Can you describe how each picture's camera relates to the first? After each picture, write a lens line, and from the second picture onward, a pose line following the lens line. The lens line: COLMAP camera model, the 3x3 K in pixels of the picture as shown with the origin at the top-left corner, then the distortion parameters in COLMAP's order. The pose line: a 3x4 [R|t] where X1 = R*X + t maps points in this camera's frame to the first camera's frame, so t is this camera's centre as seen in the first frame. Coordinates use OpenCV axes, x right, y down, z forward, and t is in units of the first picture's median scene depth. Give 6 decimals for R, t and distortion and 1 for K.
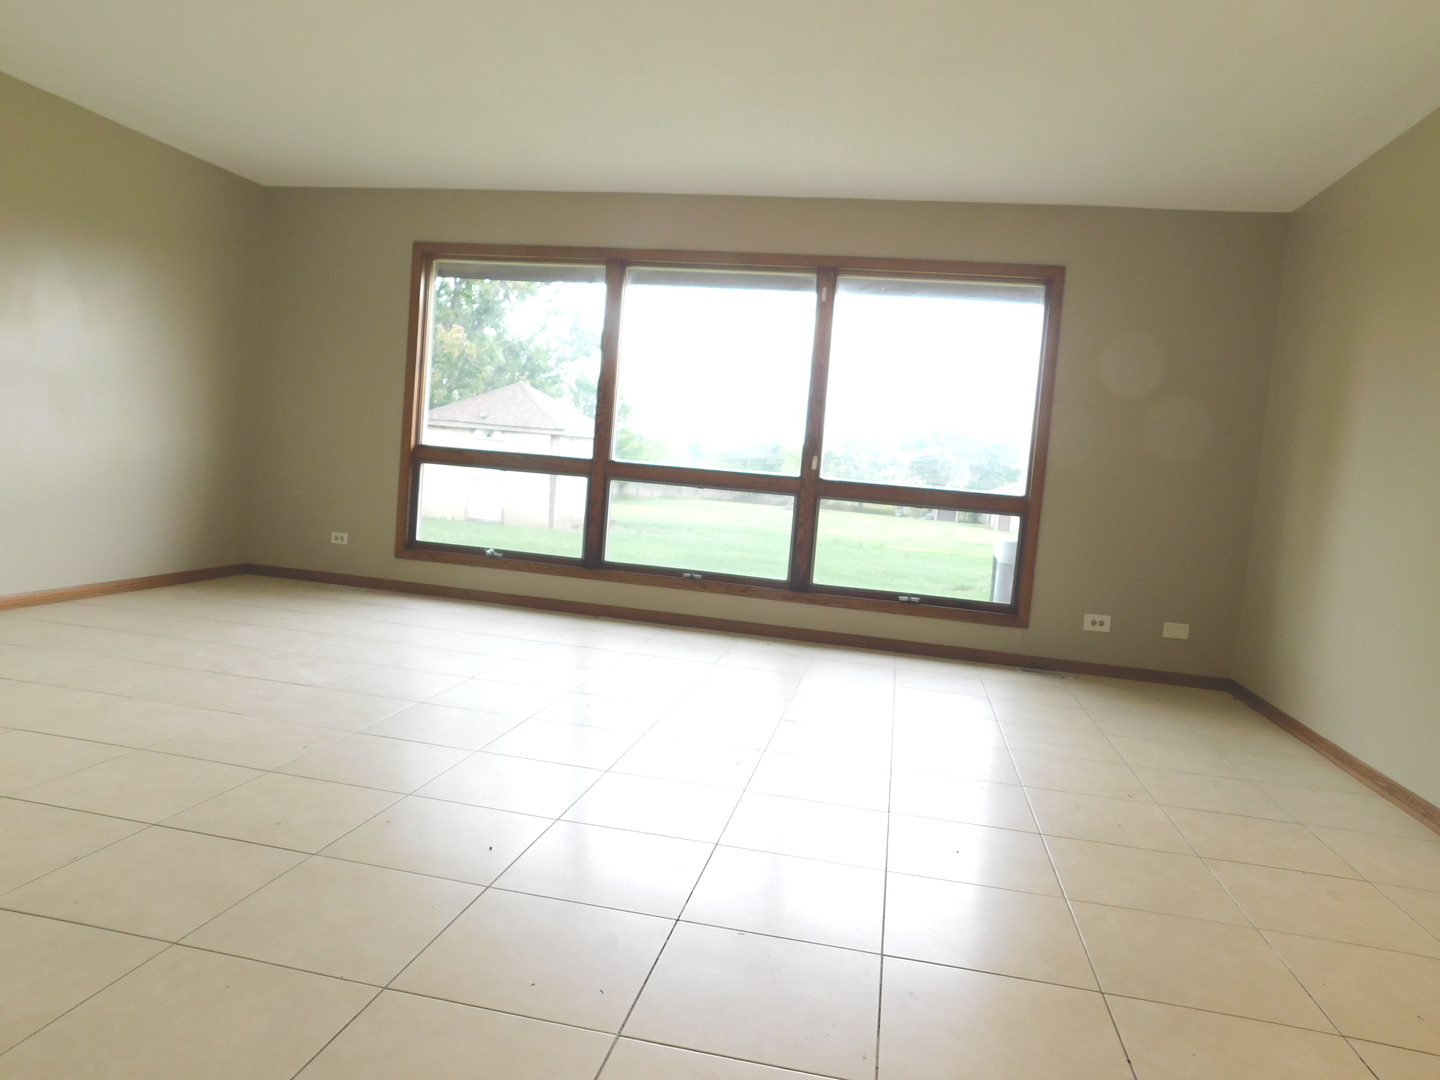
lens RADIAL K [[947.7, 0, 717.5], [0, 947.7, 544.2], [0, 0, 1]] dist [-0.074661, 0.060293]
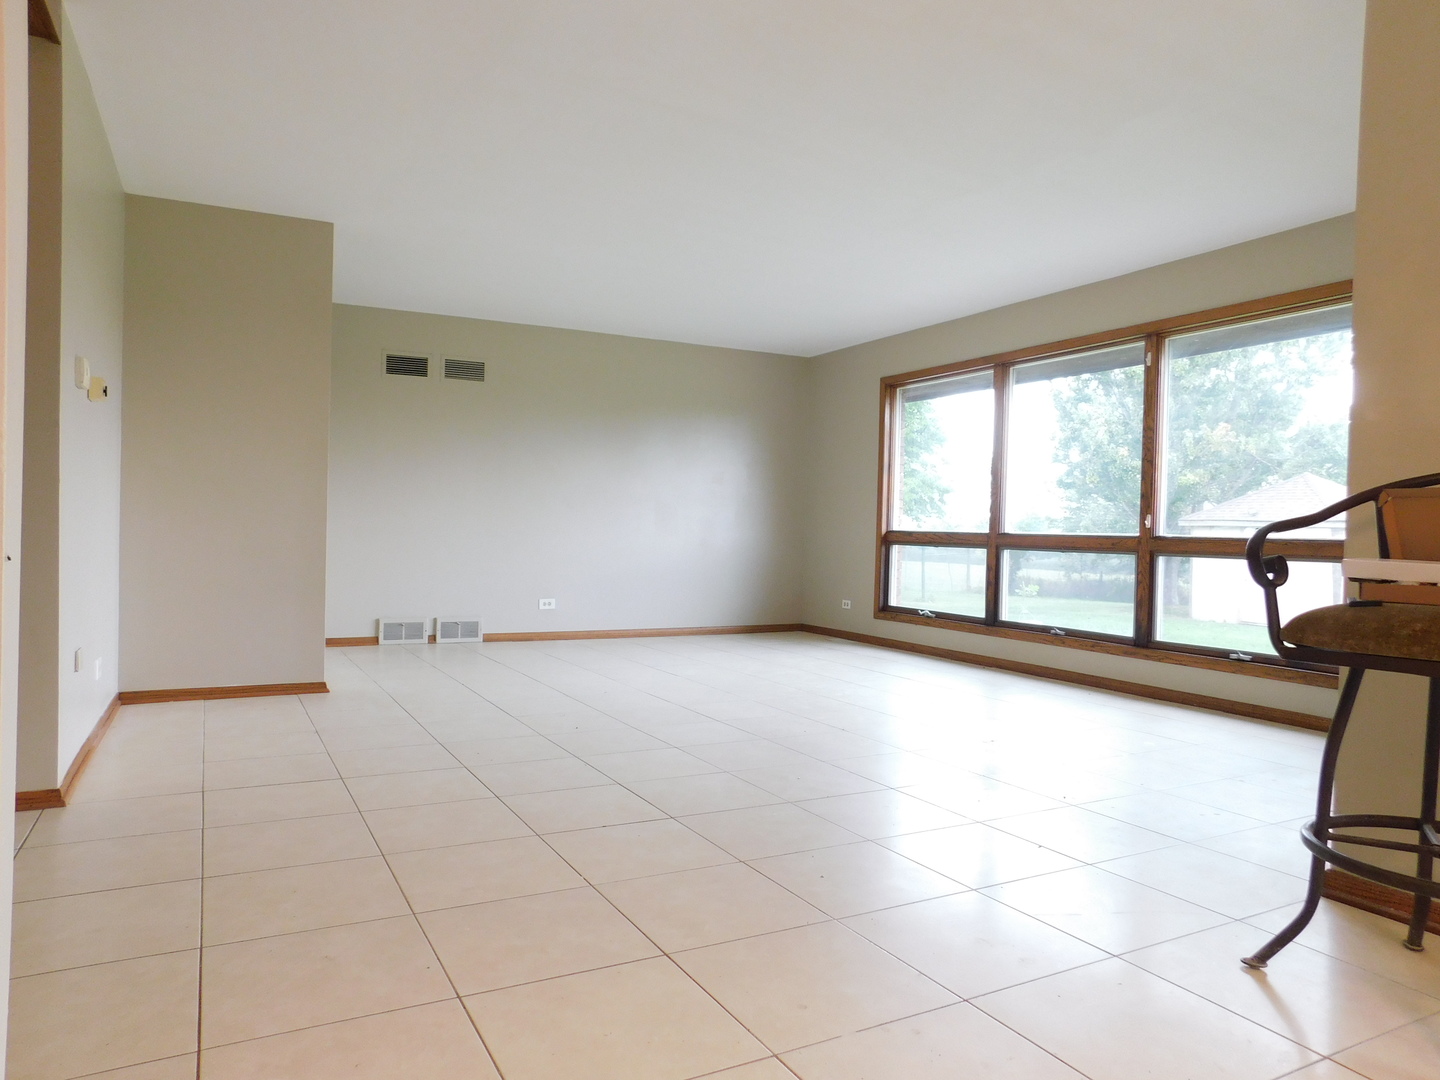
lens RADIAL K [[947.7, 0, 706.5], [0, 947.7, 538.2], [0, 0, 1]] dist [-0.074661, 0.060293]
pose [[0.624460, -0.061853, -0.778603, 0.550617], [-0.040054, 0.993012, -0.111011, 0.059755], [0.780029, 0.100508, 0.617619, -0.000469]]
